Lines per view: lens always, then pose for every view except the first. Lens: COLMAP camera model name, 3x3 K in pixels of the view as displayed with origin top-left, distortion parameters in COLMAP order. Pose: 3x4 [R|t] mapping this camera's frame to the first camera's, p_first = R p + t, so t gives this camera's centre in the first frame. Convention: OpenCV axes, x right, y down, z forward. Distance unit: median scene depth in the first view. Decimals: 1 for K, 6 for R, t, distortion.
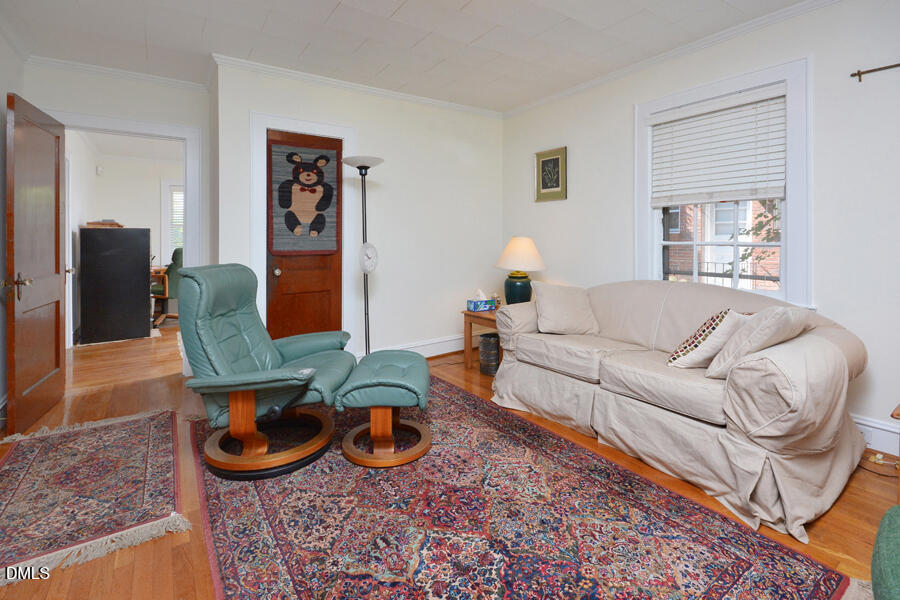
lens RADIAL K [[411.8, 0, 448.4], [0, 411.8, 240.6], [0, 0, 1]] dist [-0.005793, -0.000216]
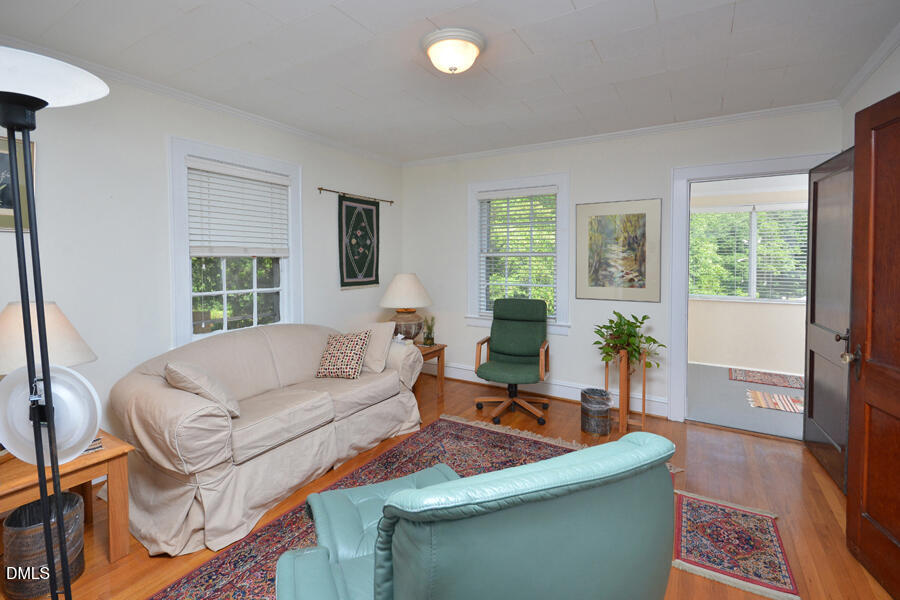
lens RADIAL K [[411.8, 0, 447.1], [0, 411.8, 275.9], [0, 0, 1]] dist [-0.005793, -0.000216]
pose [[-0.398805, -0.028312, 0.916599, -0.923697], [0.010543, 0.999316, 0.035454, -0.102515], [-0.916975, 0.023803, -0.398234, 1.335835]]
